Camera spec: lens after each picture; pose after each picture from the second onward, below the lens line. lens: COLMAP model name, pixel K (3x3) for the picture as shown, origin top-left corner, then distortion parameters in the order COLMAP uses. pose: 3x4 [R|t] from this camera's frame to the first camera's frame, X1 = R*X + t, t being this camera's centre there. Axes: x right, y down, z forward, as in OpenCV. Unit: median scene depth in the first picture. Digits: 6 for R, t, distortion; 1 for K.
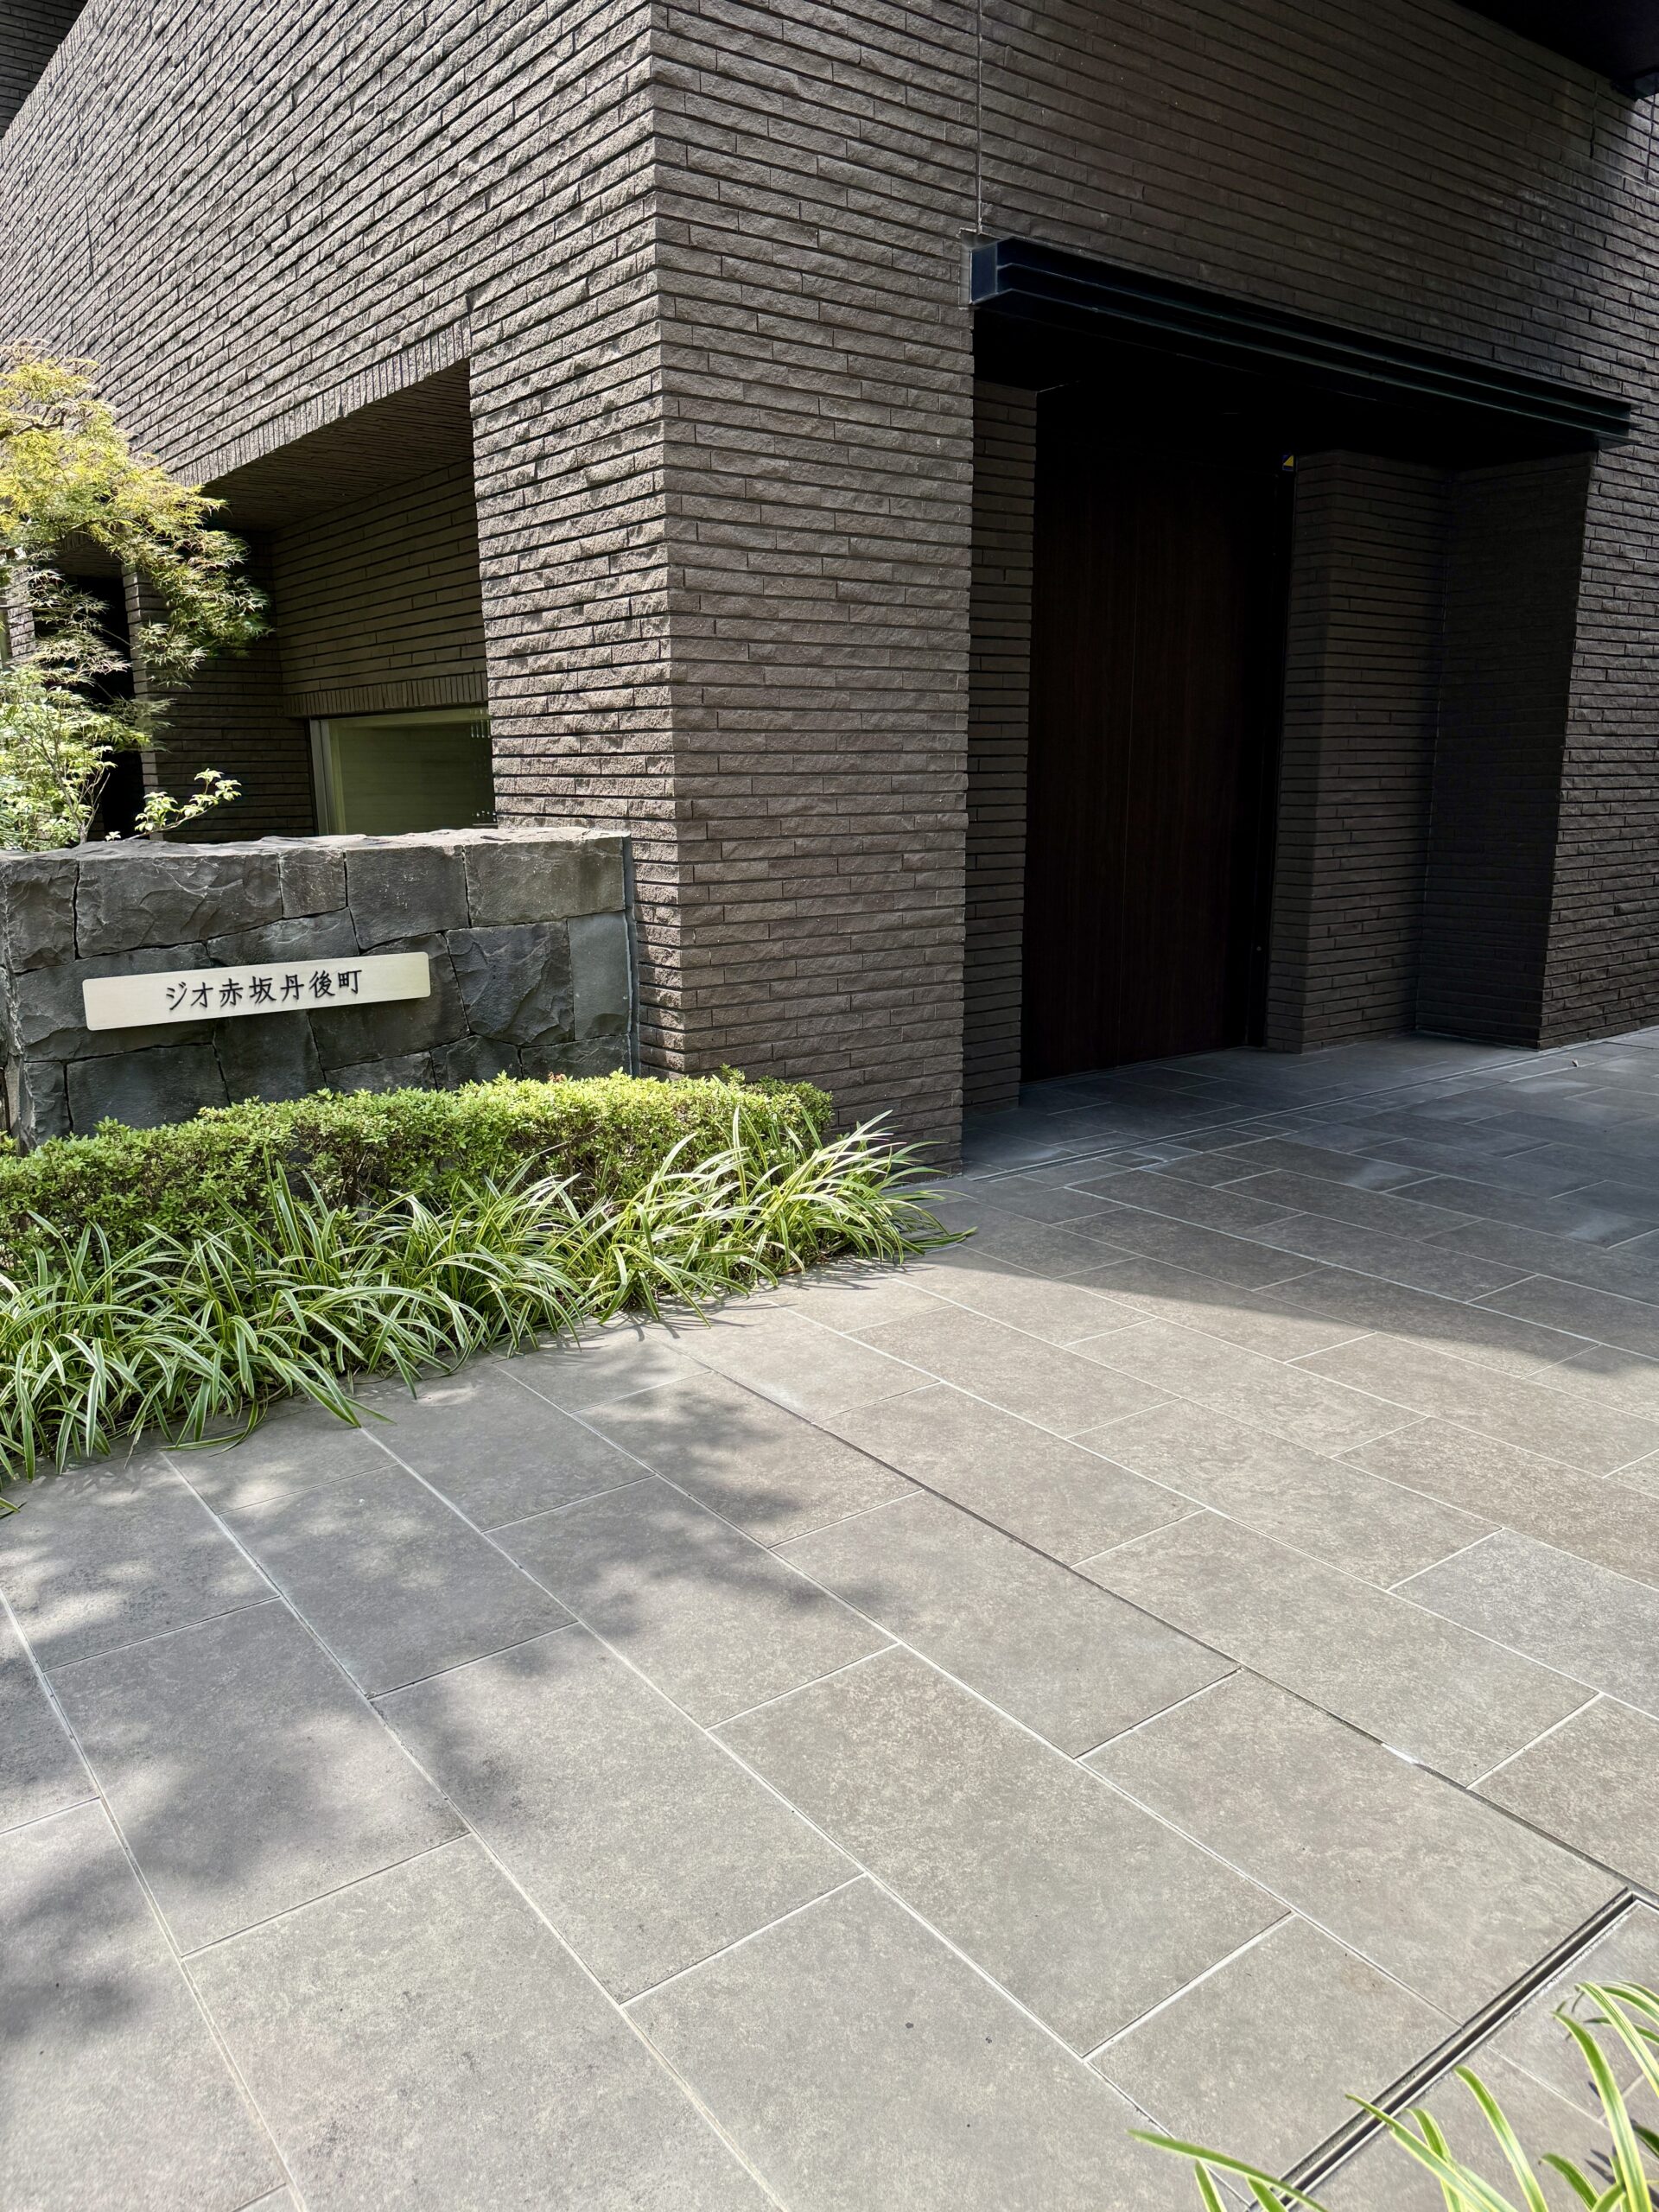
lens RADIAL K [[1542.9, 0, 829.5], [0, 1542.9, 1106.0], [0, 0, 1]] dist [0.090746, -0.139415]
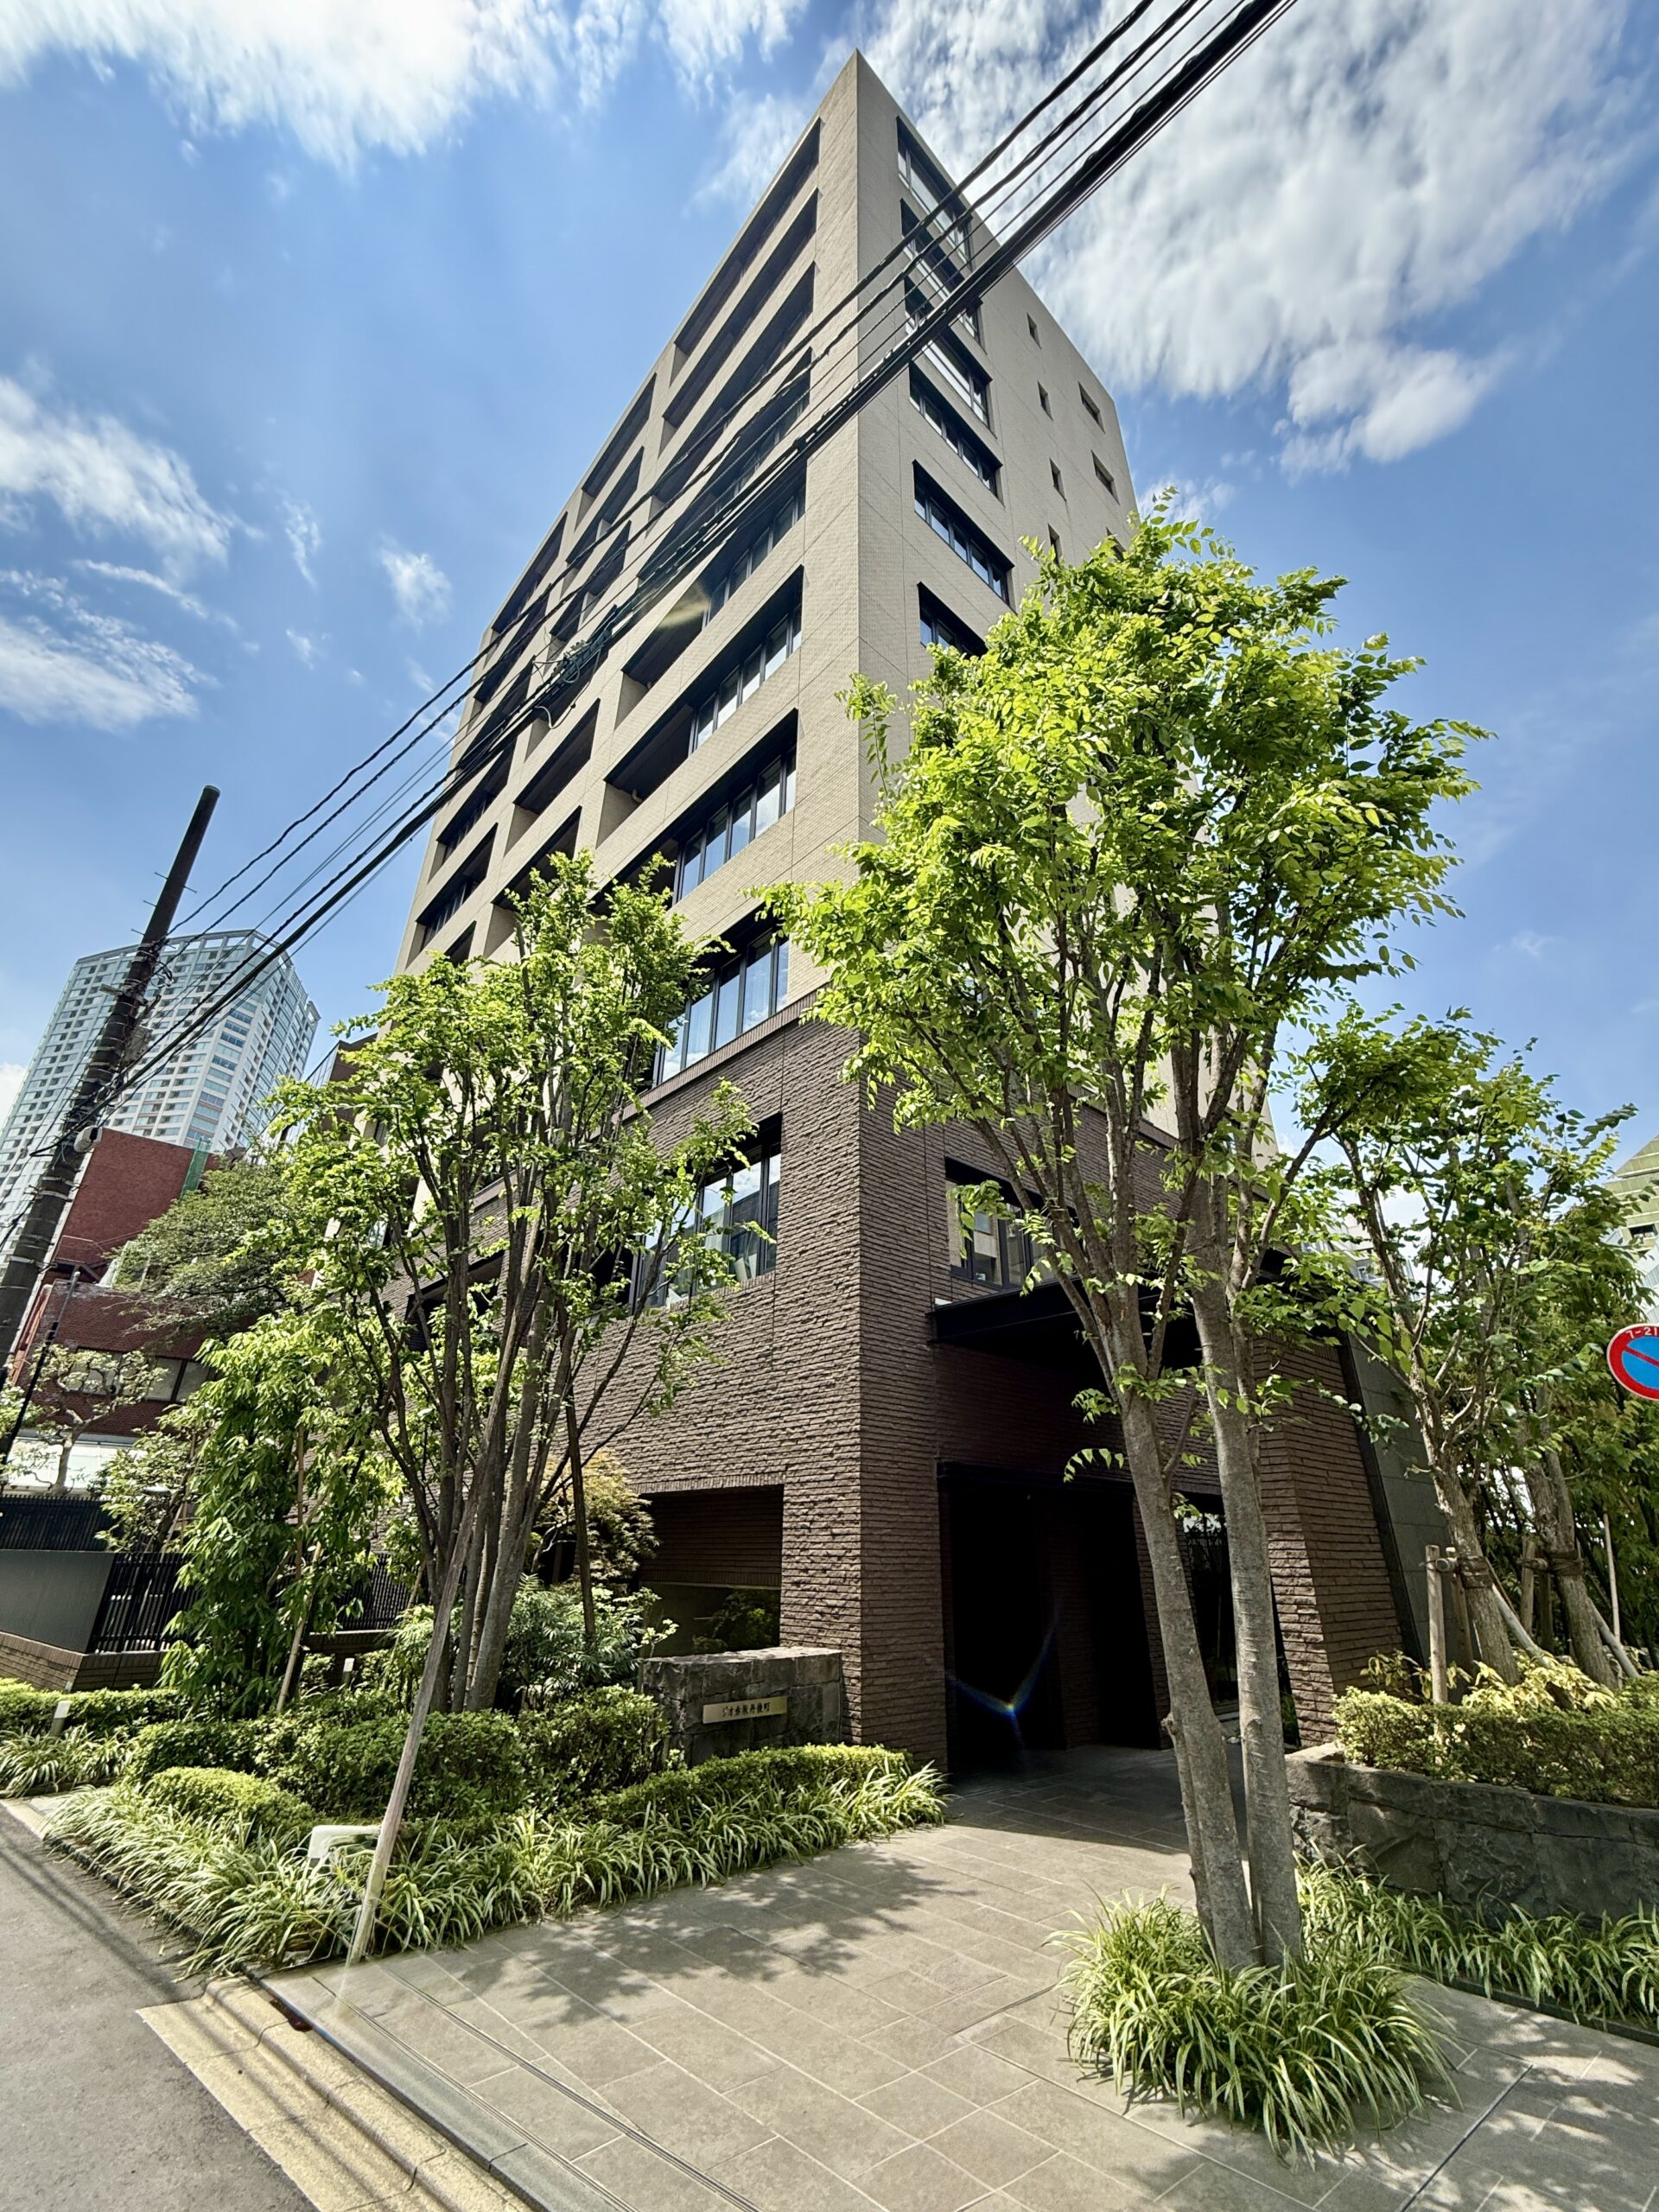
lens RADIAL K [[924.9, 0, 829.5], [0, 924.9, 1106.0], [0, 0, 1]] dist [0.001679, 0.000153]
pose [[0.996350, 0.053853, 0.066237, -0.357172], [-0.001124, 0.784121, -0.620607, 0.124970], [-0.085359, 0.618268, 0.781319, -1.194142]]
